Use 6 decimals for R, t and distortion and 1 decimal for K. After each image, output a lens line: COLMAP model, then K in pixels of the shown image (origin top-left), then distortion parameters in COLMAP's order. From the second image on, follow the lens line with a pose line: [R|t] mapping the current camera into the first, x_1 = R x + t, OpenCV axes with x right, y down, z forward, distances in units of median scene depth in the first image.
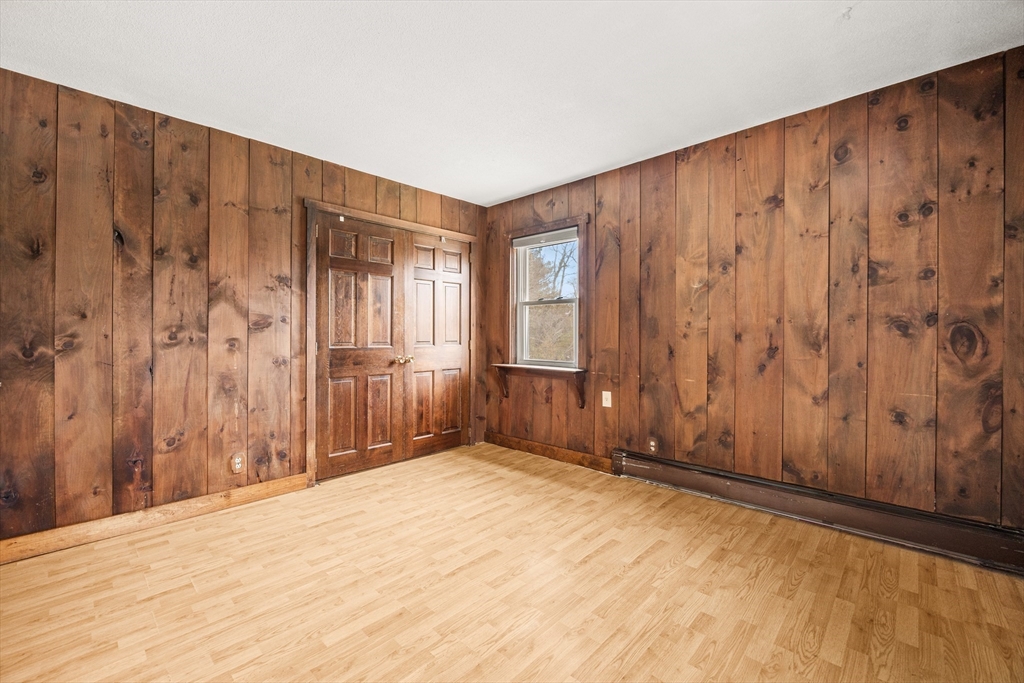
lens RADIAL K [[427.2, 0, 511.5], [0, 427.2, 338.8], [0, 0, 1]] dist [-0.016717, 0.000264]
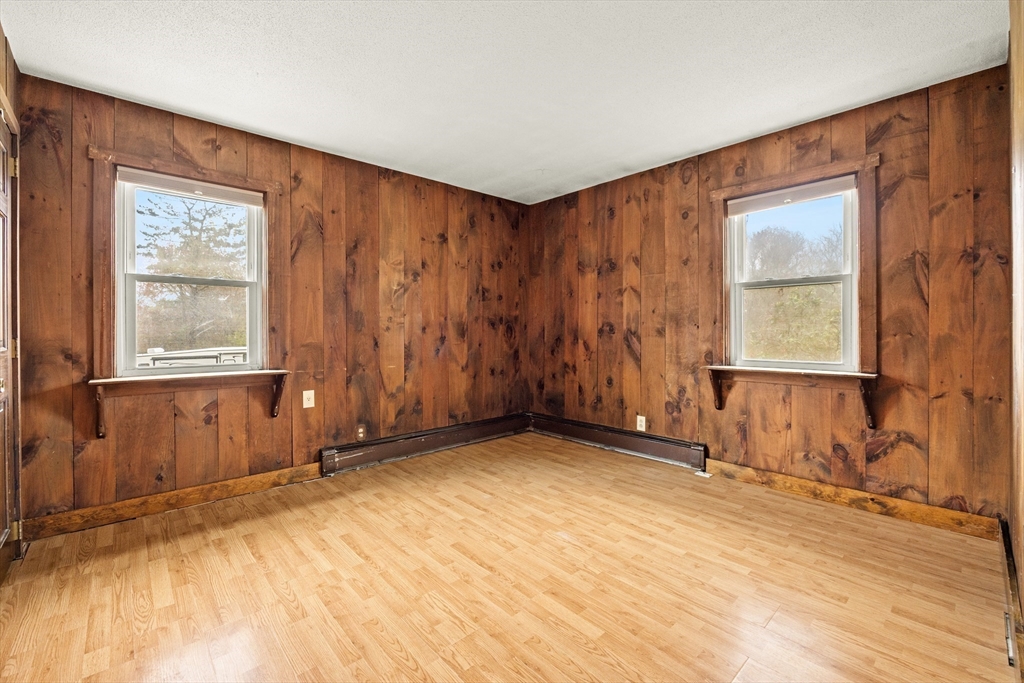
lens RADIAL K [[427.2, 0, 511.3], [0, 427.2, 332.7], [0, 0, 1]] dist [-0.016717, 0.000264]
pose [[0.070009, -0.007137, 0.997521, -0.747834], [0.010863, 0.999921, 0.006392, -0.000612], [-0.997487, 0.010388, 0.070081, 0.585346]]
